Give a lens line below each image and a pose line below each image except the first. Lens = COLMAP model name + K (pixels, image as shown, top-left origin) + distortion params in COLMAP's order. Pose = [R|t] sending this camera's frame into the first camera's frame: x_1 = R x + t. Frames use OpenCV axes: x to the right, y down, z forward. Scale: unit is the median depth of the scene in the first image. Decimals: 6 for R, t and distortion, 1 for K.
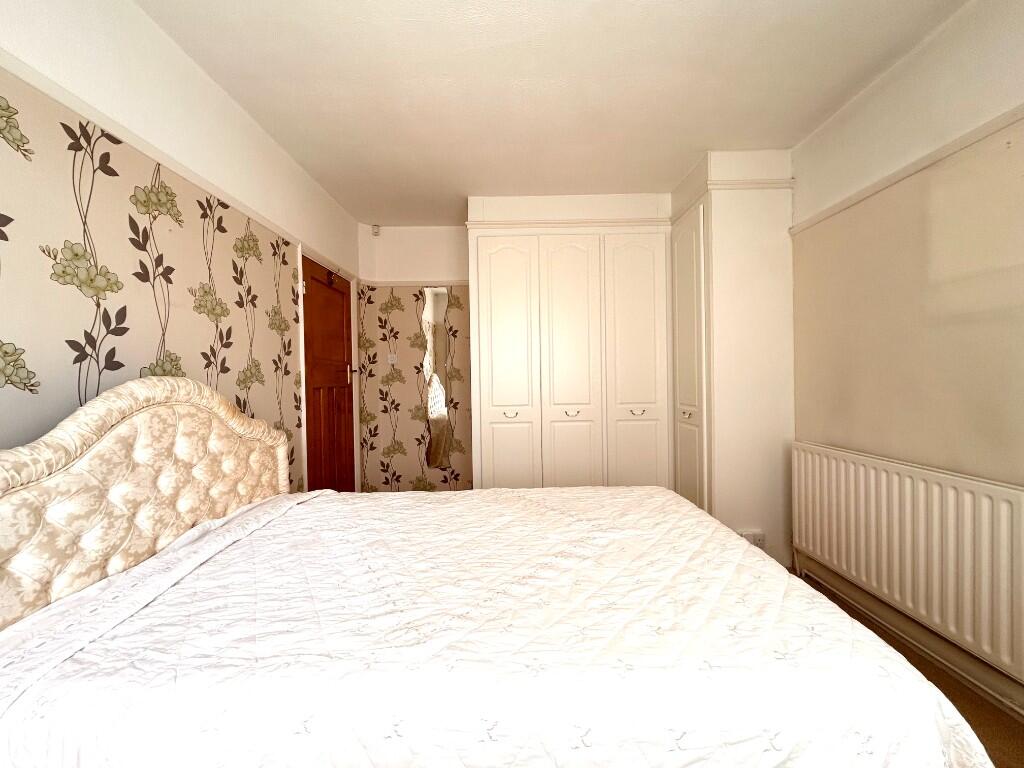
lens RADIAL K [[415.6, 0, 509.6], [0, 415.6, 384.7], [0, 0, 1]] dist [0.000435, 0.000197]
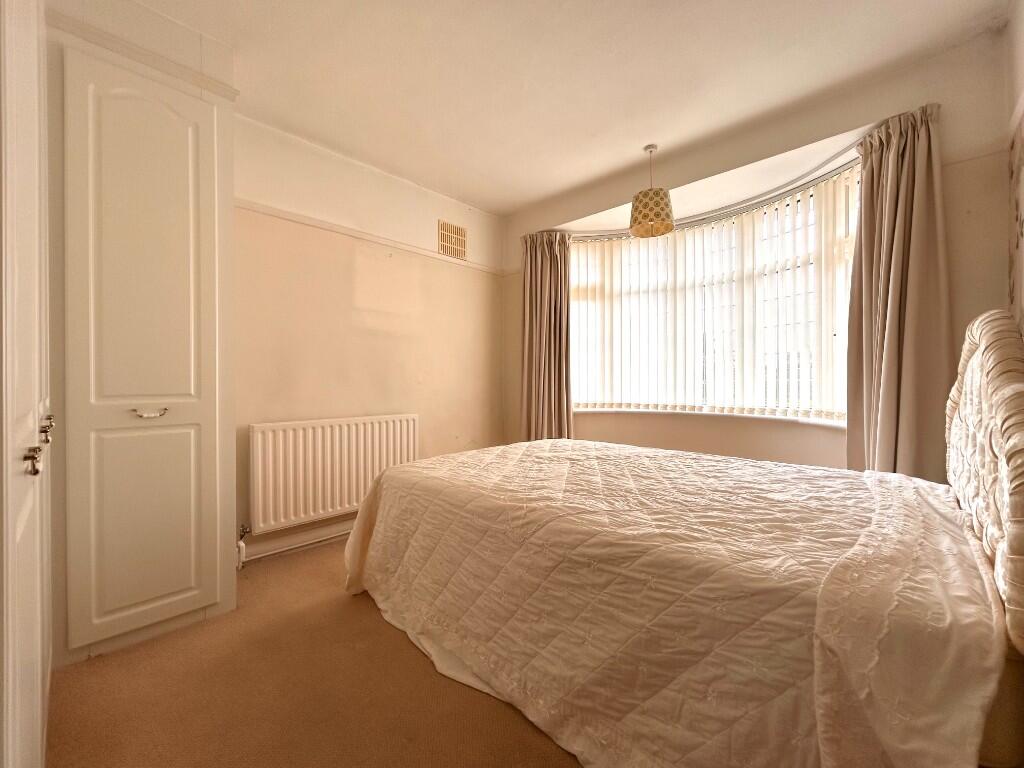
lens RADIAL K [[415.6, 0, 509.6], [0, 415.6, 384.7], [0, 0, 1]] dist [0.000435, 0.000197]
pose [[-0.728945, 0.015928, 0.684387, -0.549989], [0.025056, 0.999680, 0.003421, 0.071072], [-0.684114, 0.019642, -0.729111, 1.750543]]
